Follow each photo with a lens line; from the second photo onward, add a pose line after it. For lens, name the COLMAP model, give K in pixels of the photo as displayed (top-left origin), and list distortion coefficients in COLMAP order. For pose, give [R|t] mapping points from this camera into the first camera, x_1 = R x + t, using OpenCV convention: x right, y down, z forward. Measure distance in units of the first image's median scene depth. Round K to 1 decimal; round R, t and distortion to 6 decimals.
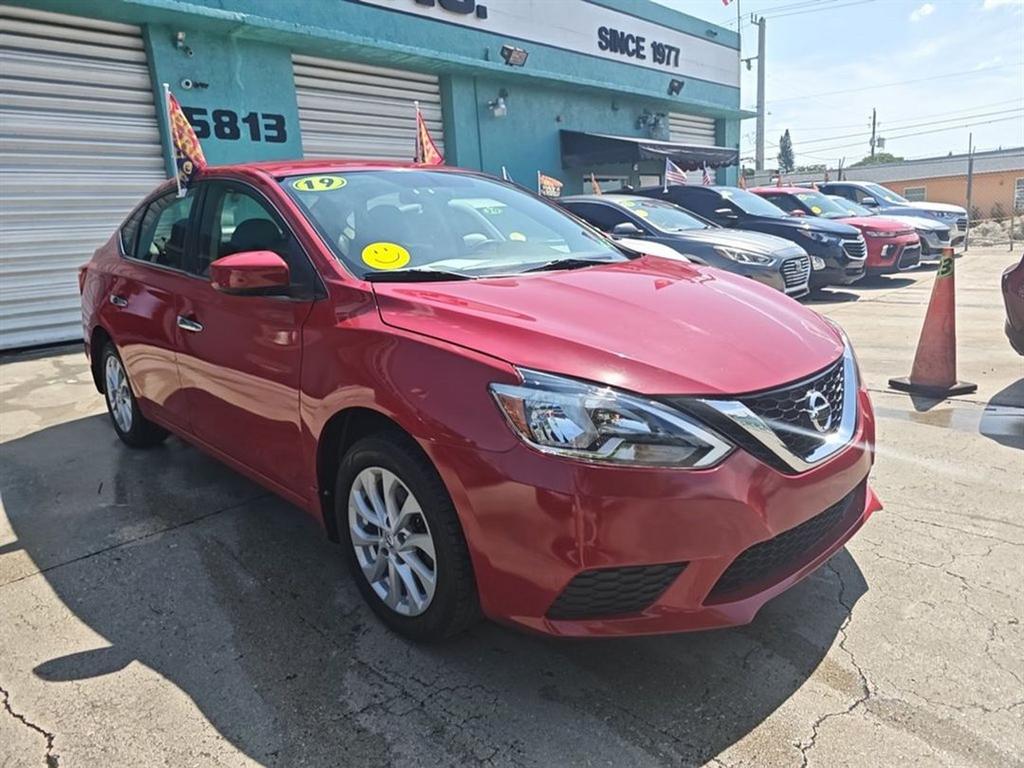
lens RADIAL K [[770.3, 0, 512.0], [0, 770.3, 384.0], [0, 0, 1]] dist [0.005718, -0.004595]
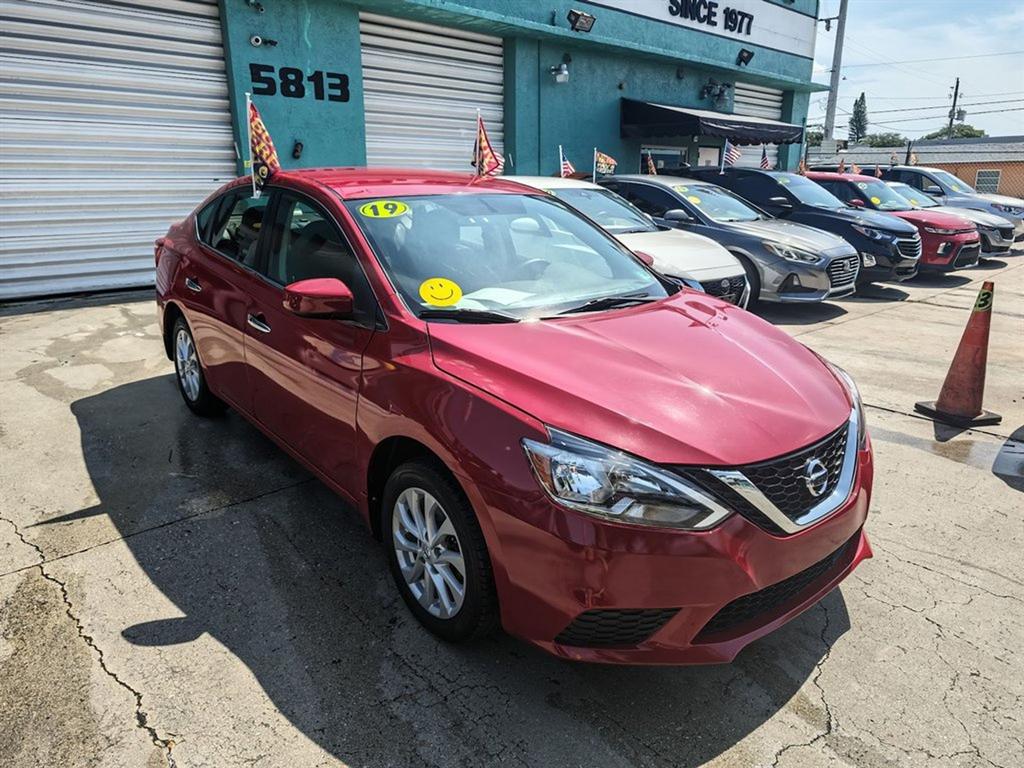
lens RADIAL K [[776.8, 0, 512.0], [0, 776.8, 384.0], [0, 0, 1]] dist [0.007543, -0.001316]
pose [[0.995599, 0.079585, -0.049480, 0.003887], [-0.075740, 0.994284, 0.075254, -0.112735], [0.055186, -0.071175, 0.995936, -0.102216]]
